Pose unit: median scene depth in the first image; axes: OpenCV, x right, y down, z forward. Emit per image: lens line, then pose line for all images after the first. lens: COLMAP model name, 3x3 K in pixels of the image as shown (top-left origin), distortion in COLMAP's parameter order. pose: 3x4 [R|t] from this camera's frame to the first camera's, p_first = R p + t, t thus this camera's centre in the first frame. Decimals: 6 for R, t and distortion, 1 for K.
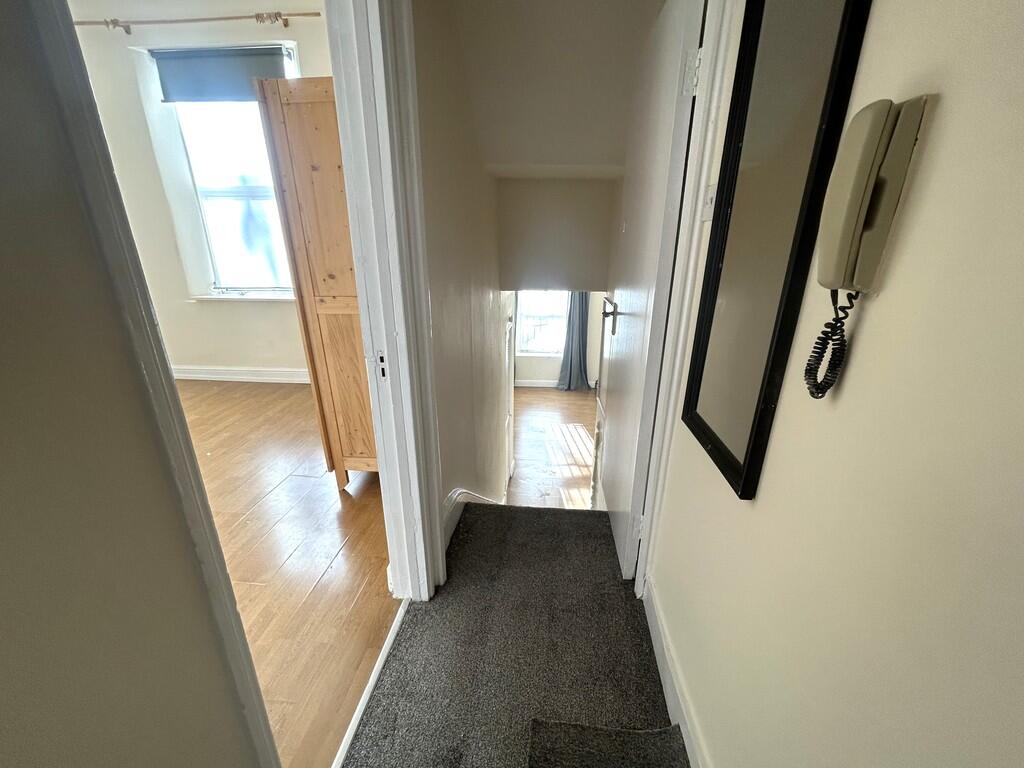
lens RADIAL K [[410.7, 0, 512.0], [0, 410.7, 384.0], [0, 0, 1]] dist [-0.001252, -0.000125]
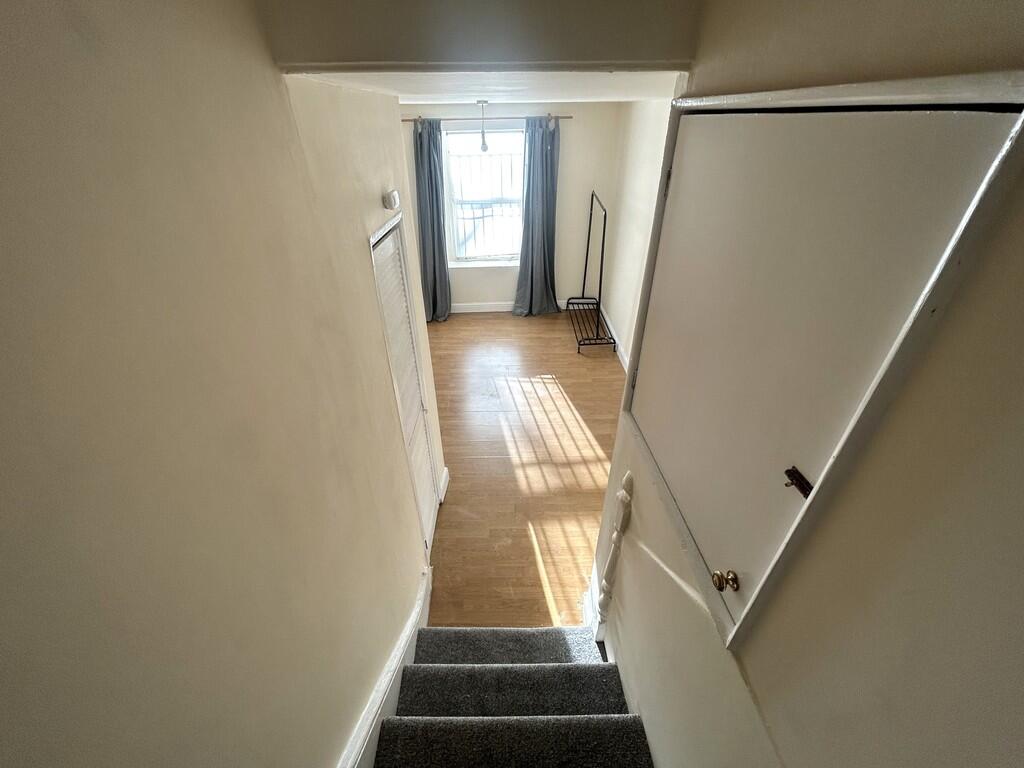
lens RADIAL K [[410.7, 0, 512.0], [0, 410.7, 384.0], [0, 0, 1]] dist [-0.001252, -0.000125]
pose [[0.992995, -0.068226, 0.096473, 0.033146], [0.043482, 0.970158, 0.238543, -0.039756], [-0.109869, -0.232677, 0.966328, 0.305123]]
